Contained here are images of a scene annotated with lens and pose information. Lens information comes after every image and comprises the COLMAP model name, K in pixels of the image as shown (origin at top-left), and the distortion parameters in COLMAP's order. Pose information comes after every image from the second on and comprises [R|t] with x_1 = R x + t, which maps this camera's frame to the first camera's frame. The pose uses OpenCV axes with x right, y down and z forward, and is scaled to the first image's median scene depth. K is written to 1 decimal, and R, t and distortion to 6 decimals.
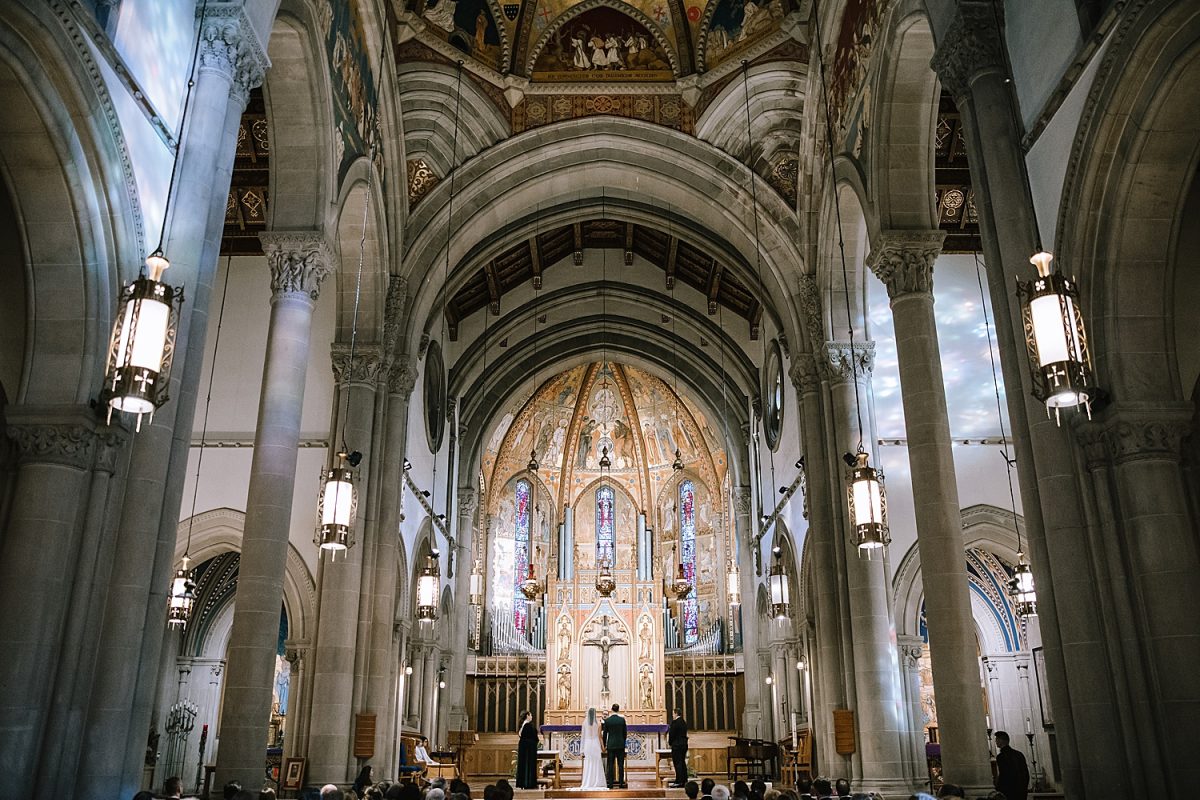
lens RADIAL K [[1004.0, 0, 620.0], [0, 1004.0, 398.2], [0, 0, 1]] dist [-0.099093, 0.140527]
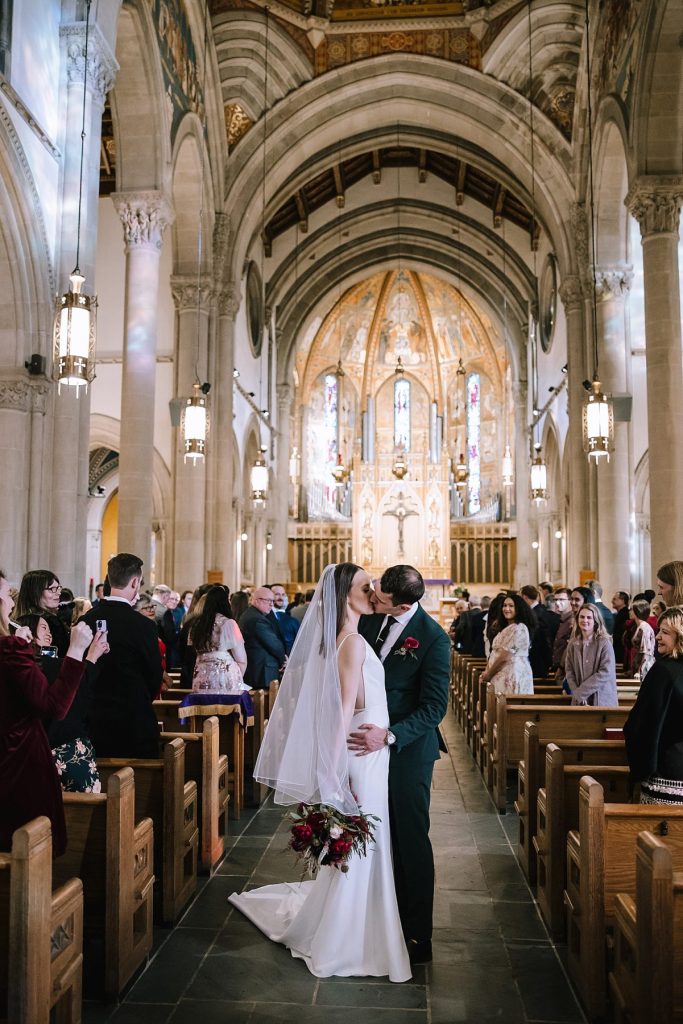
lens RADIAL K [[1272.4, 0, 341.5], [0, 1272.4, 512.0], [0, 0, 1]] dist [0.023159, 0.057825]
pose [[0.996578, 0.006520, -0.082398, 0.041230], [0.016460, 0.961264, 0.275138, -0.186008], [0.081000, -0.275553, 0.957867, -0.495542]]
